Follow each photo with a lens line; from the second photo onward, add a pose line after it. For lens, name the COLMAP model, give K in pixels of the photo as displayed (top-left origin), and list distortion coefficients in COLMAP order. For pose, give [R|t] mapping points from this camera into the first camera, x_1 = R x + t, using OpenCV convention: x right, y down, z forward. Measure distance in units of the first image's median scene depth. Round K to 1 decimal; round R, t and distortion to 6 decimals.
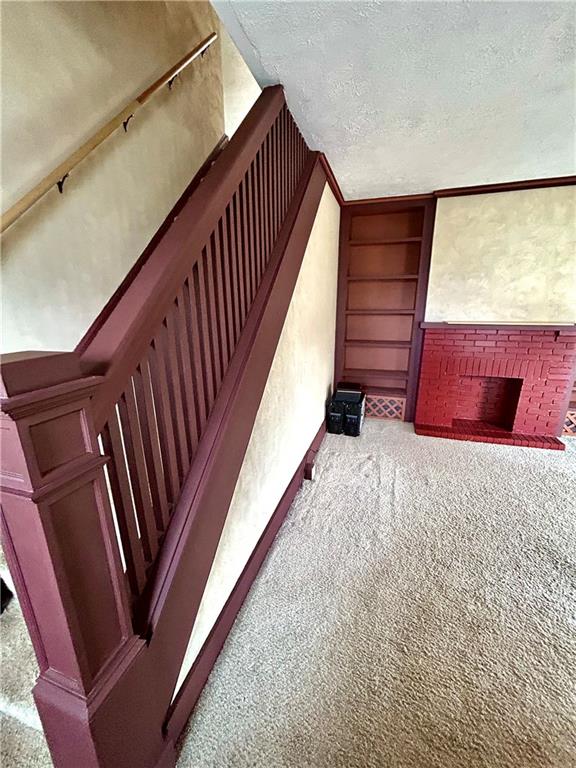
lens RADIAL K [[310.2, 0, 286.3], [0, 310.2, 386.9], [0, 0, 1]] dist [0.000694, 0.001131]
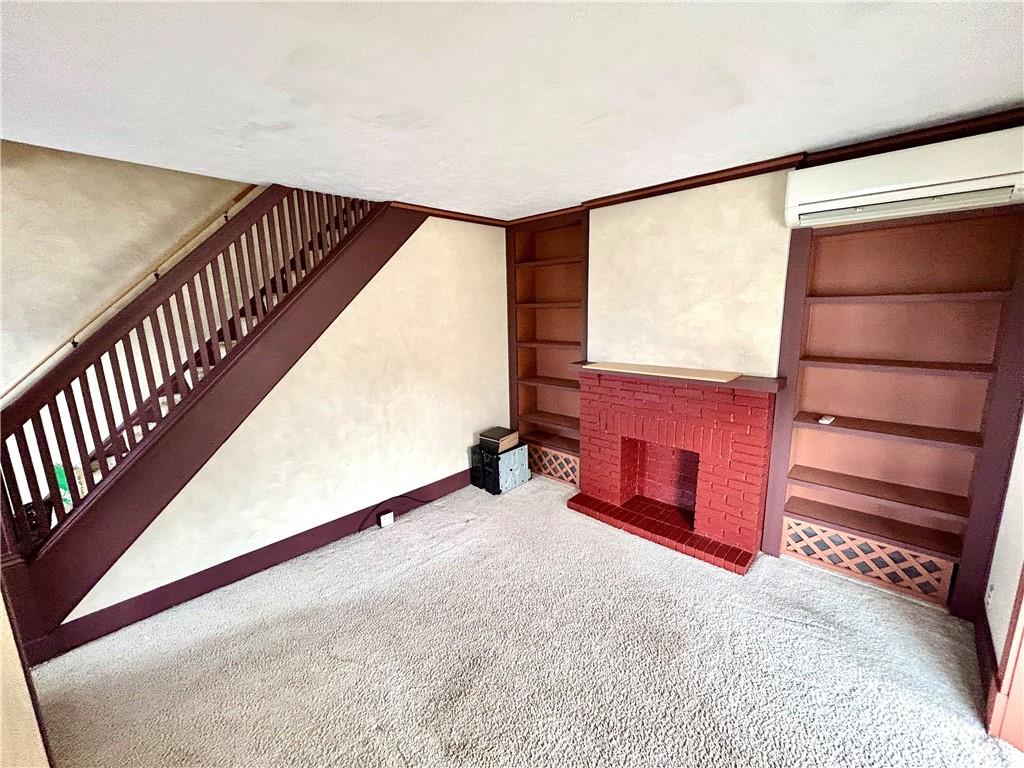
lens RADIAL K [[413.6, 0, 509.9], [0, 413.6, 383.2], [0, 0, 1]] dist [0.000694, 0.001131]
pose [[0.891906, 0.067782, -0.447112, 0.783505], [-0.100029, 0.993783, -0.048881, -0.092509], [0.441019, 0.088322, 0.893141, 0.003601]]
